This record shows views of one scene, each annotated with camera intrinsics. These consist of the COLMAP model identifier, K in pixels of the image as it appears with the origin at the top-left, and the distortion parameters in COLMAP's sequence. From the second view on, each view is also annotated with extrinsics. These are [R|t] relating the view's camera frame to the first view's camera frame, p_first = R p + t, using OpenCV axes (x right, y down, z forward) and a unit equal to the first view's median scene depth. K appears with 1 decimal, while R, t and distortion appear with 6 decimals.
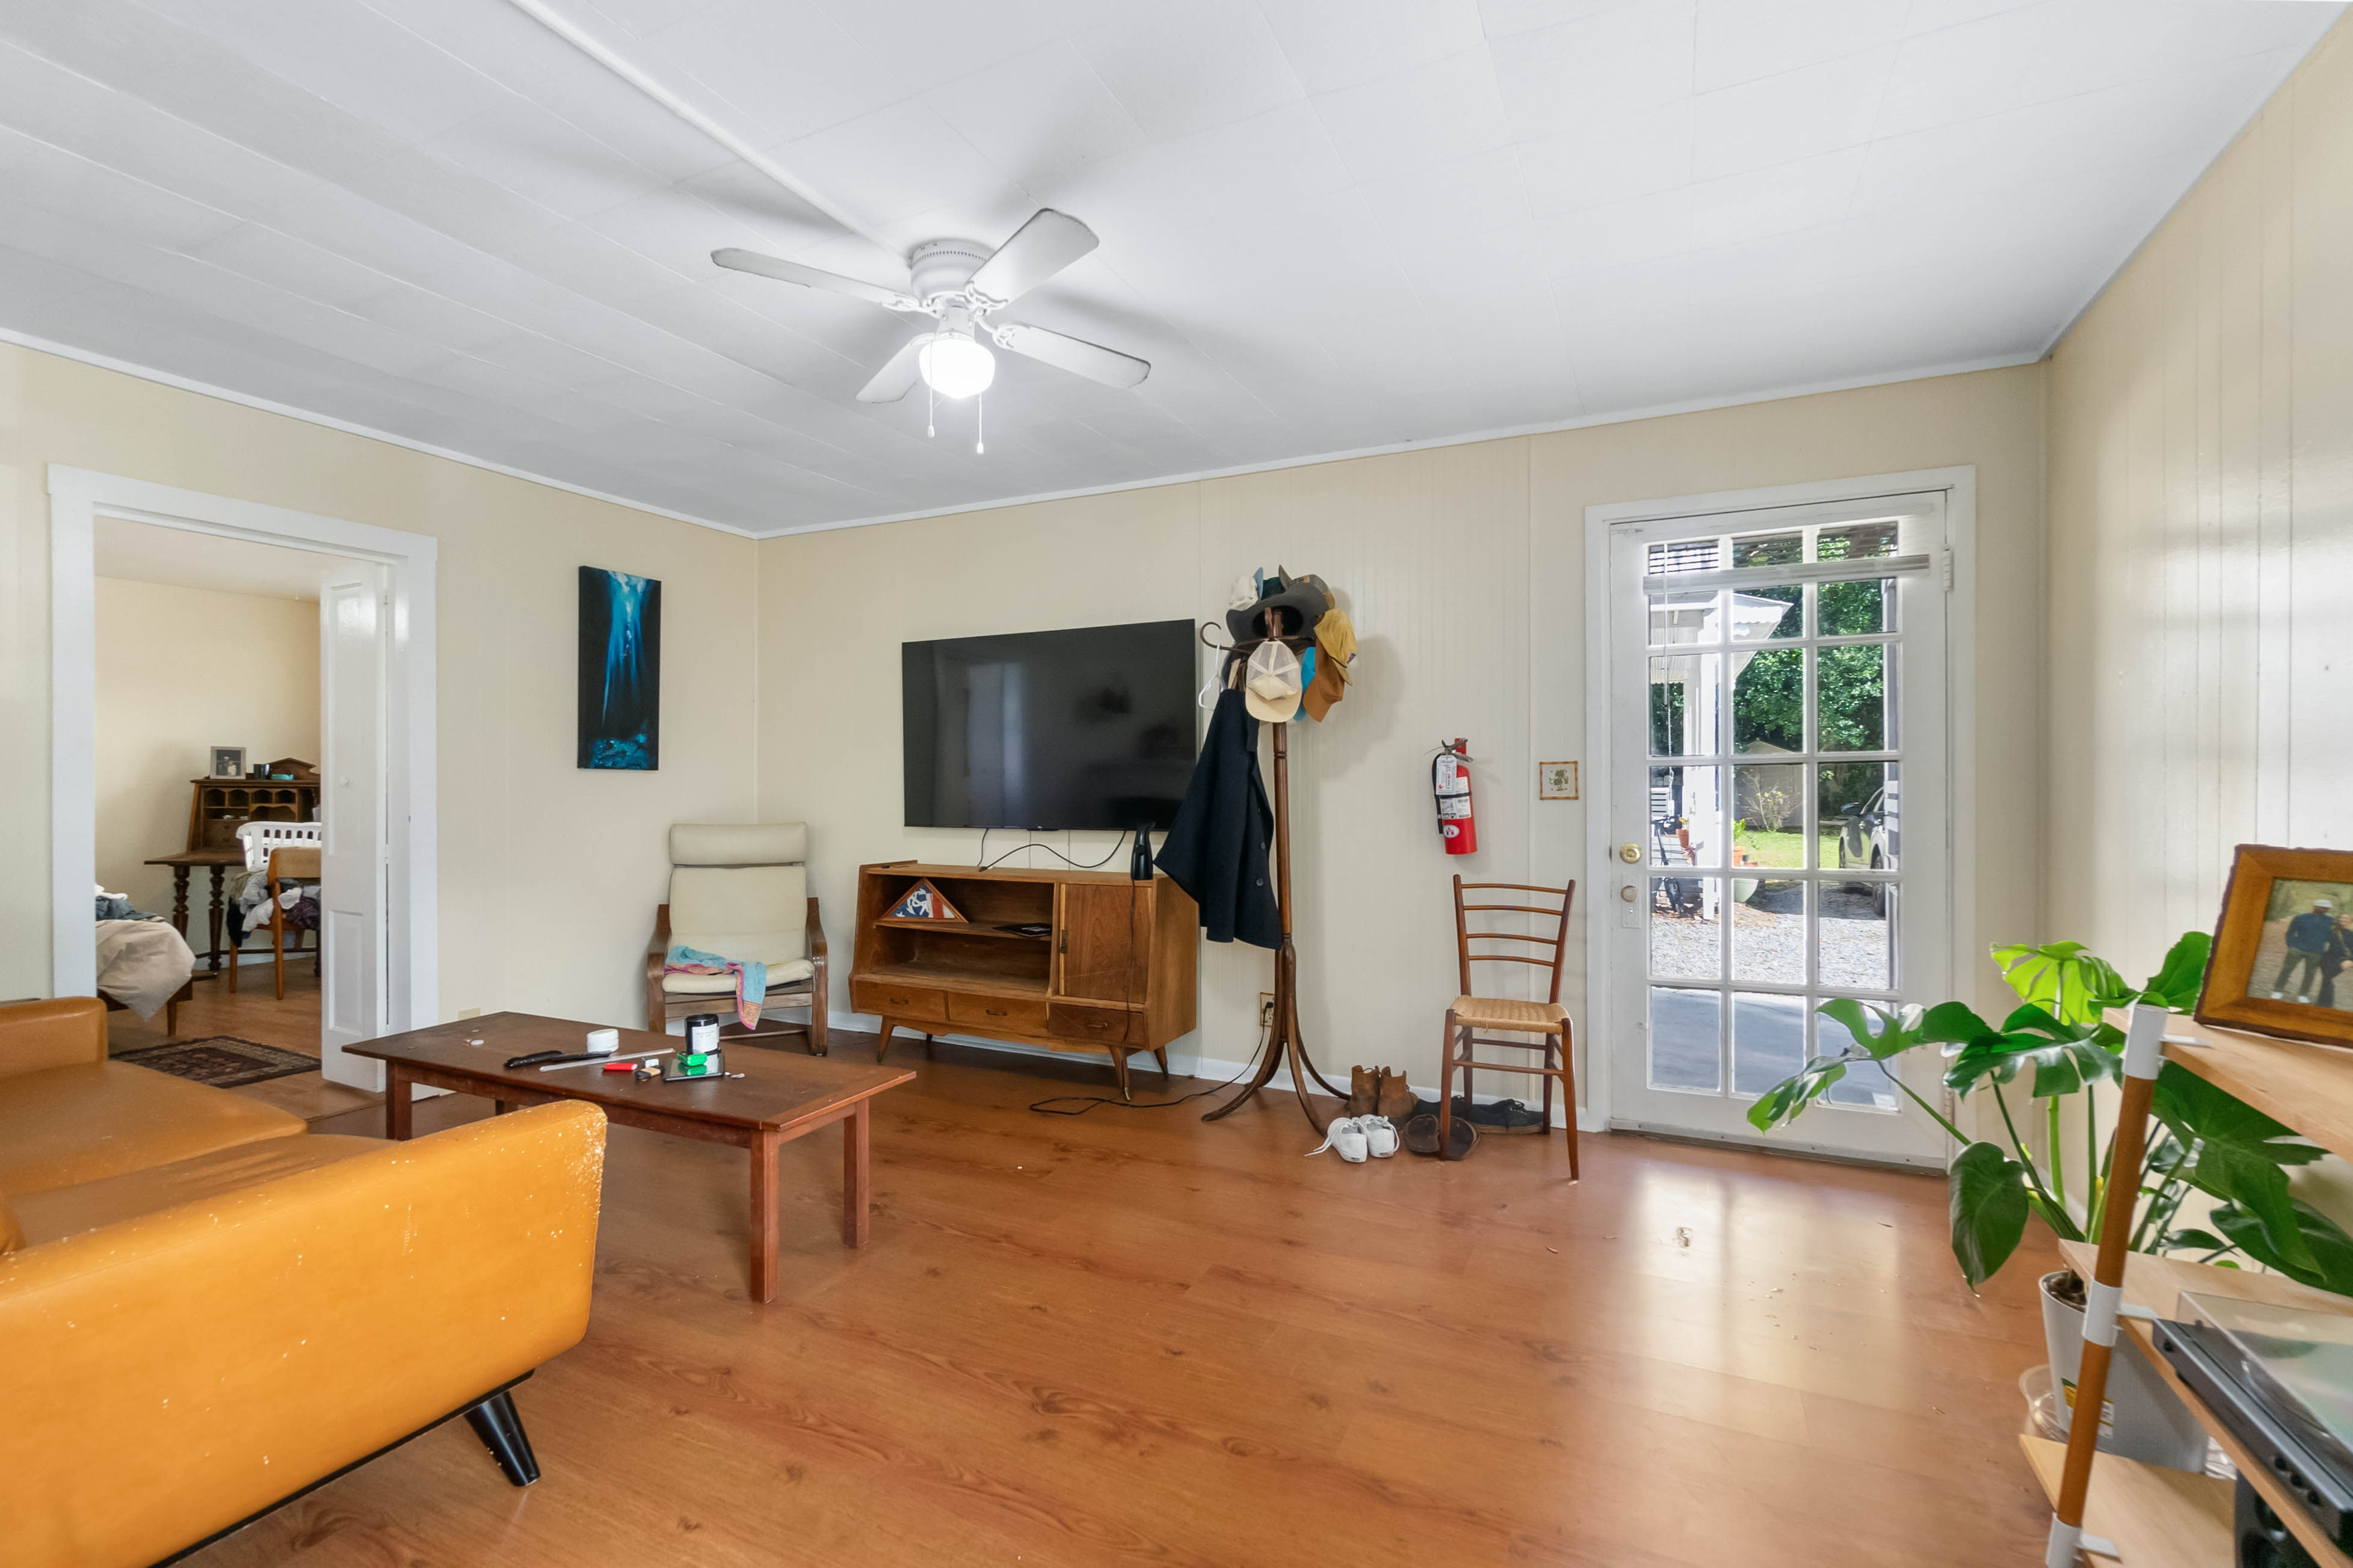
lens RADIAL K [[1025.3, 0, 1176.5], [0, 1025.3, 784.0], [0, 0, 1]] dist [-0.000412, 0.000178]
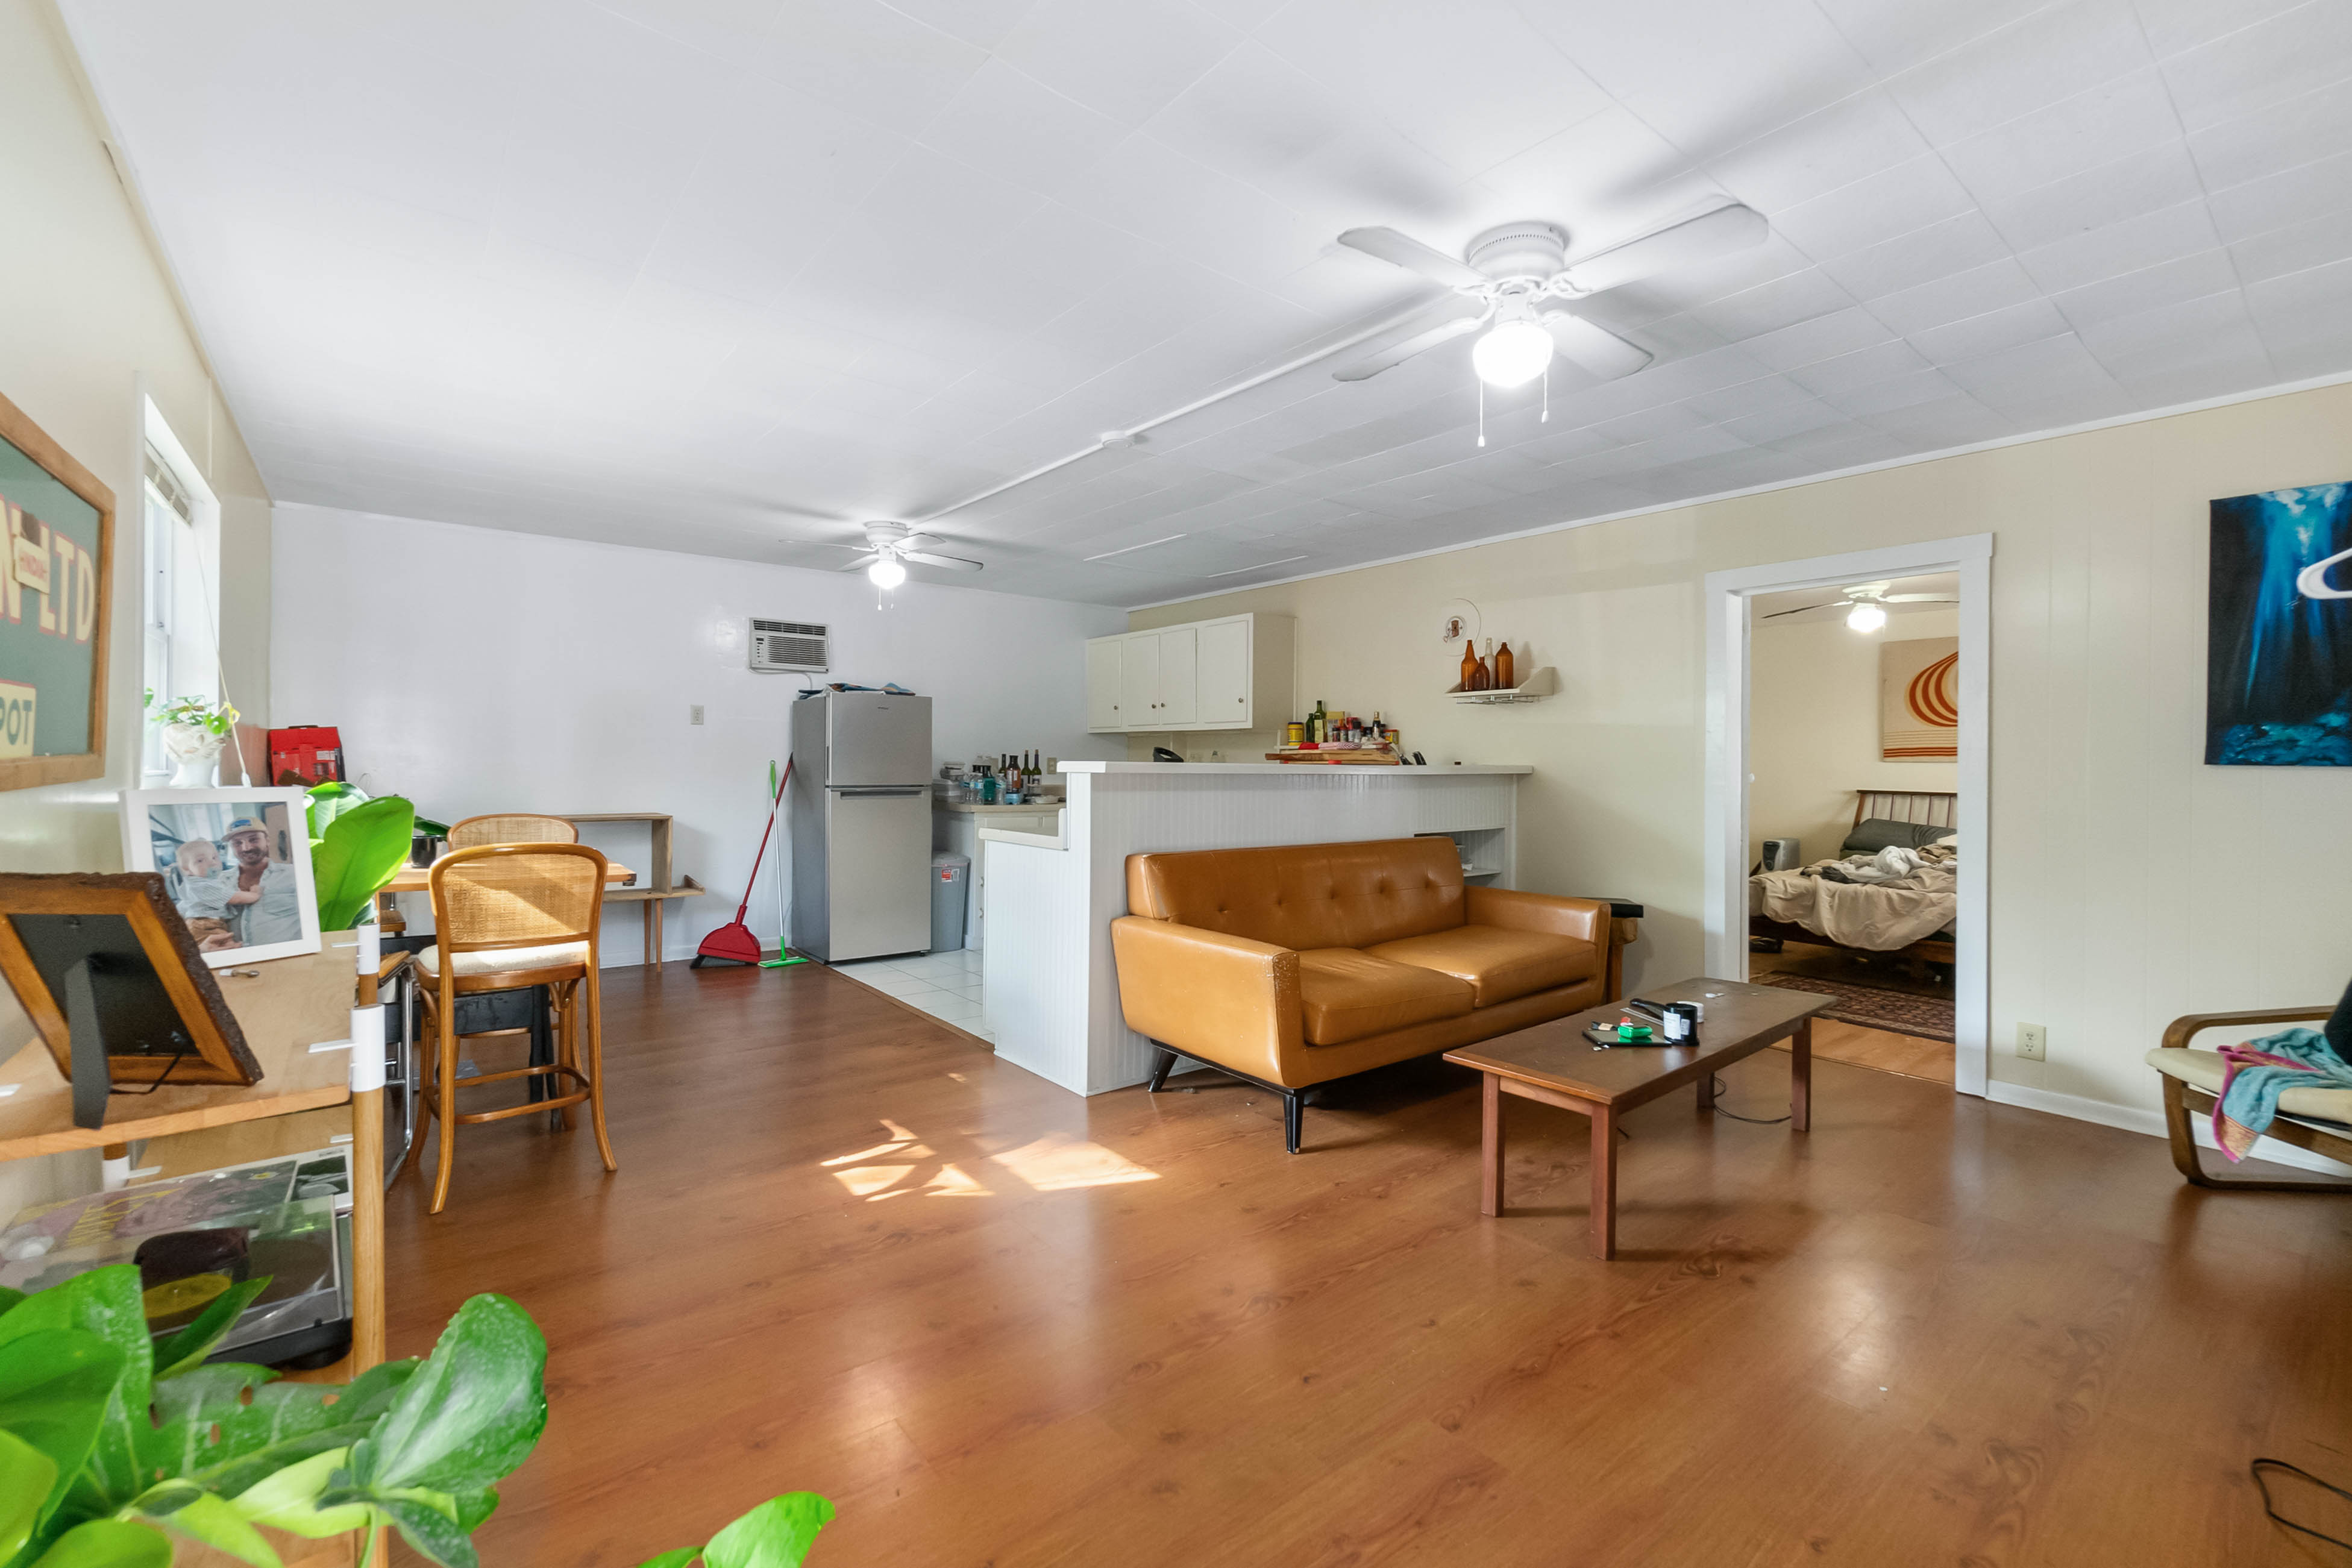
lens RADIAL K [[999.0, 0, 1157.0], [0, 999.0, 765.4], [0, 0, 1]] dist [0.000780, -0.001166]
pose [[-0.438939, -0.002008, -0.898515, 0.479728], [-0.011138, 0.999933, 0.003206, -0.009053], [0.898448, 0.011415, -0.438932, 0.681917]]
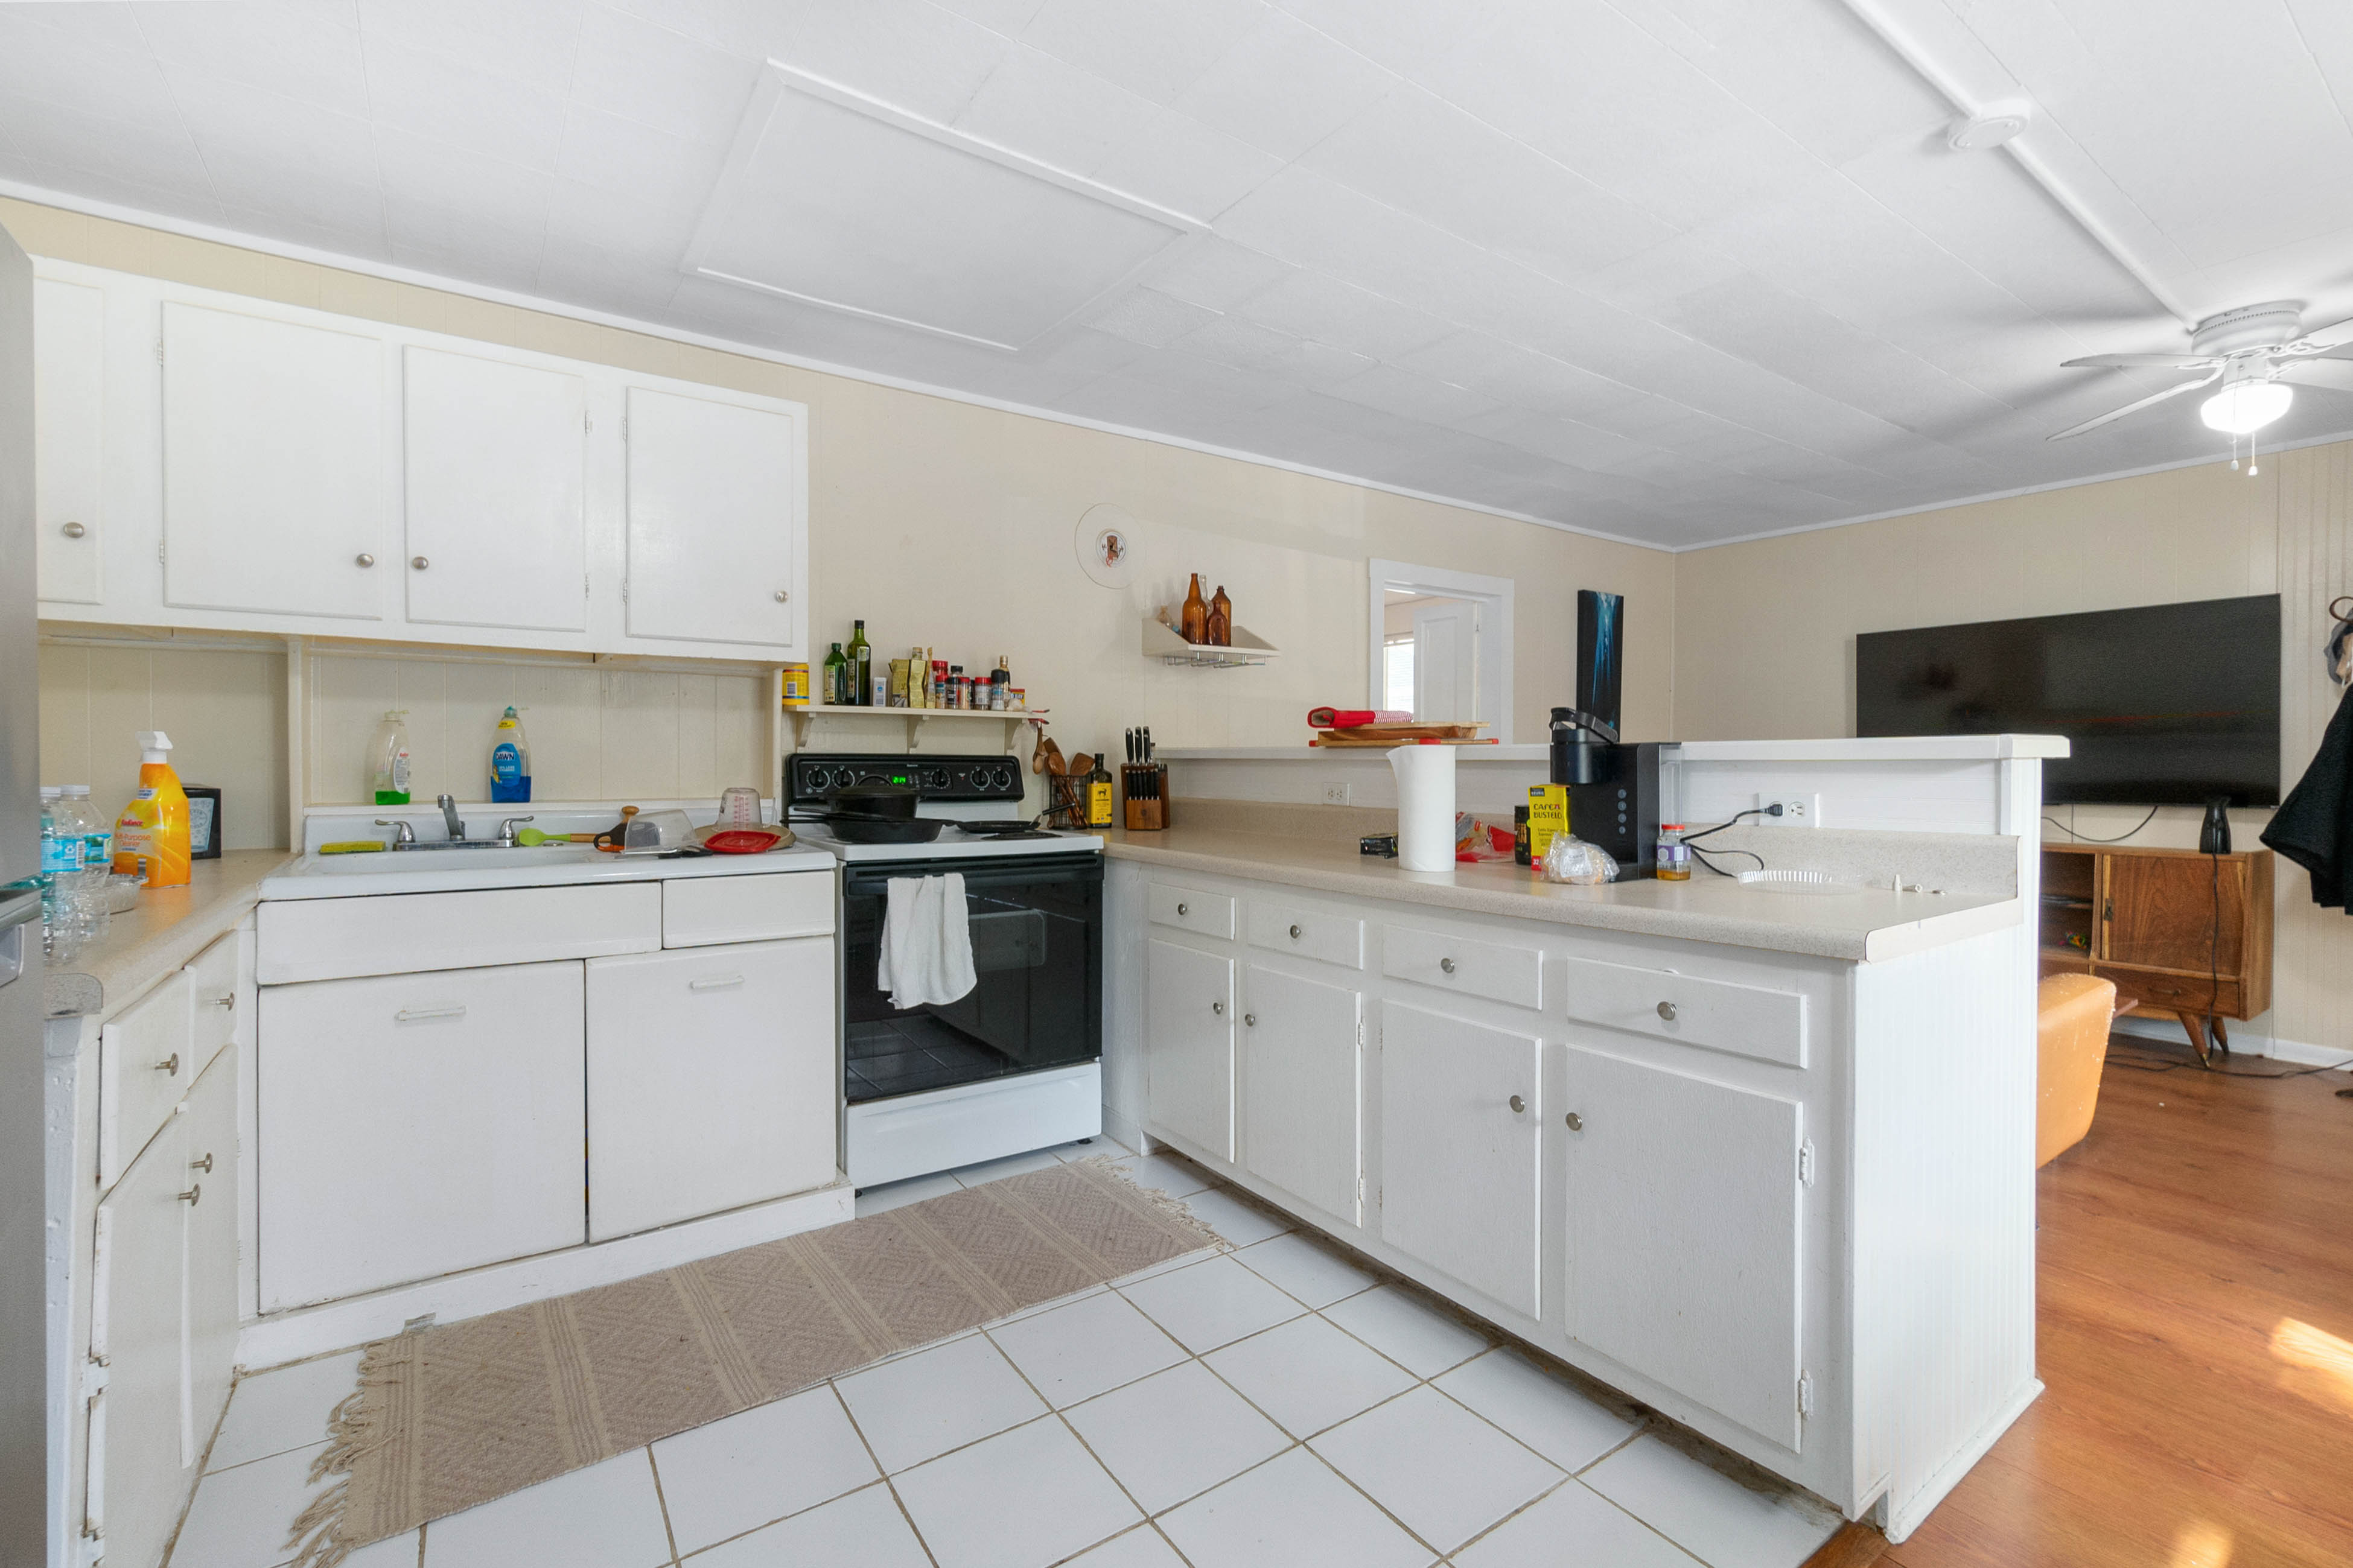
lens RADIAL K [[1014.3, 0, 1178.9], [0, 1014.3, 769.2], [0, 0, 1]] dist [-0.003237, 0.000334]
pose [[0.870528, 0.005765, -0.492085, -0.432043], [-0.002906, 0.999974, 0.006574, 0.004788], [0.492110, -0.004293, 0.870522, -0.381165]]
